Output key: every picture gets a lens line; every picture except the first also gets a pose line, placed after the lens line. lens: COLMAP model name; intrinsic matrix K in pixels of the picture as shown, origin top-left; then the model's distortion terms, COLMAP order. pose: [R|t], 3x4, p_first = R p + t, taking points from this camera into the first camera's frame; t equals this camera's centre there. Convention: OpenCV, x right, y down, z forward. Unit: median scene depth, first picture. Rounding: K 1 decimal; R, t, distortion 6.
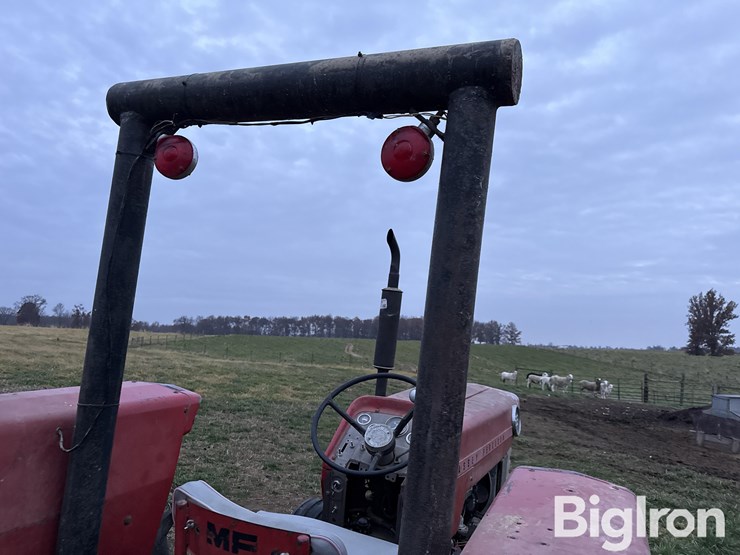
lens RADIAL K [[517.1, 0, 370.0], [0, 517.1, 277.5], [0, 0, 1]] dist [0.064966, -0.083179]
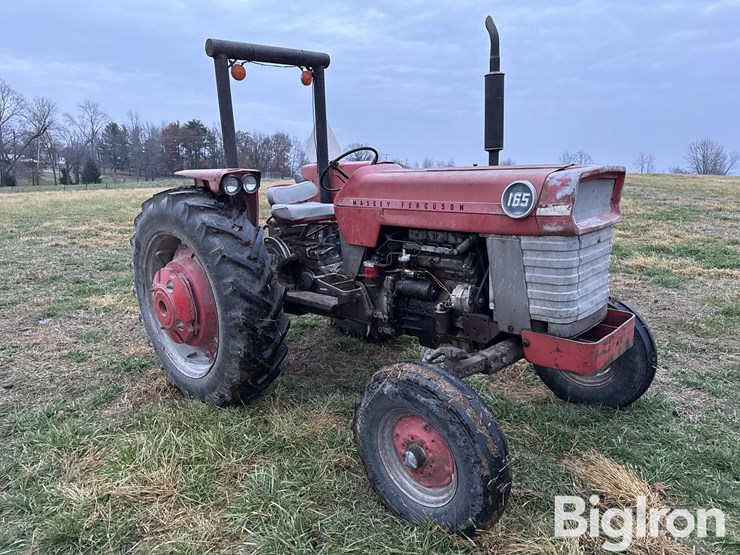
lens RADIAL K [[514.7, 0, 366.7], [0, 514.7, 280.1], [0, 0, 1]] dist [0.069799, -0.098564]
pose [[-0.362960, 0.126019, -0.923244, 1.194582], [0.073512, 0.991597, 0.106448, 0.315899], [0.928900, -0.029233, -0.369174, 1.159596]]
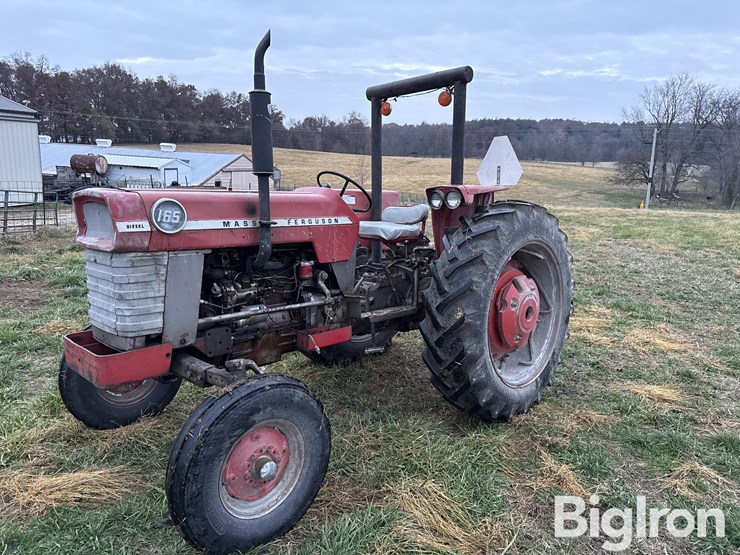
lens RADIAL K [[517.1, 0, 370.0], [0, 517.1, 277.5], [0, 0, 1]] dist [0.064966, -0.083179]
pose [[-0.920780, -0.169716, 0.351228, -0.561725], [-0.133777, 0.983177, 0.124369, 0.221504], [-0.366426, 0.067530, -0.927993, 1.887703]]
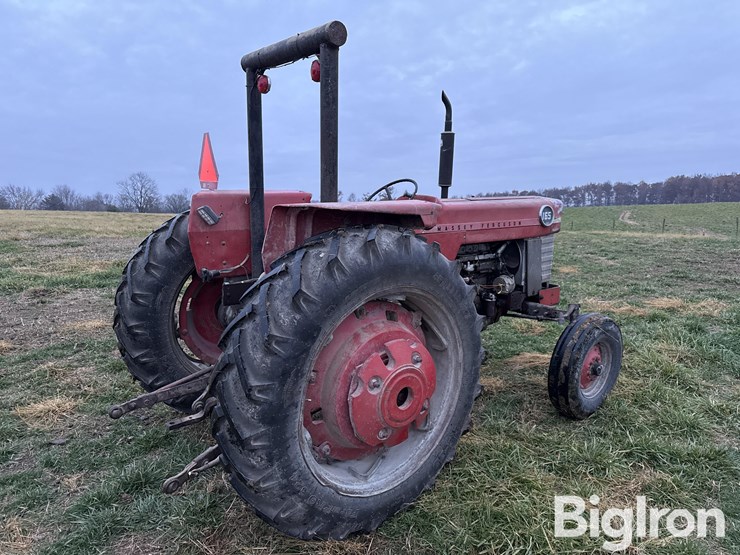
lens RADIAL K [[517.1, 0, 370.0], [0, 517.1, 277.5], [0, 0, 1]] dist [0.064966, -0.083179]
pose [[0.873267, -0.000171, -0.487243, 0.589973], [0.114884, 0.971878, 0.205560, 0.096867], [0.473505, -0.235485, 0.848728, -0.497858]]
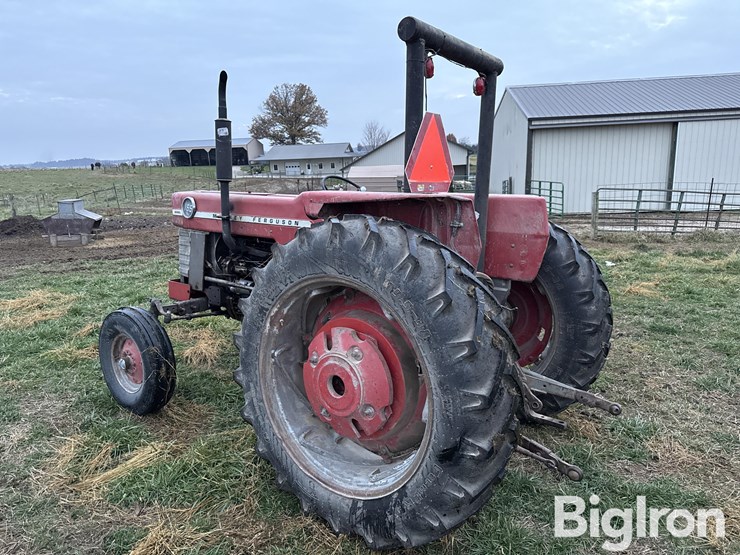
lens RADIAL K [[517.1, 0, 370.0], [0, 517.1, 277.5], [0, 0, 1]] dist [0.064966, -0.083179]
pose [[0.235878, -0.273088, 0.932622, -1.230551], [-0.067603, 0.952766, 0.296084, -0.012576], [-0.969428, -0.132888, 0.206275, 0.313536]]
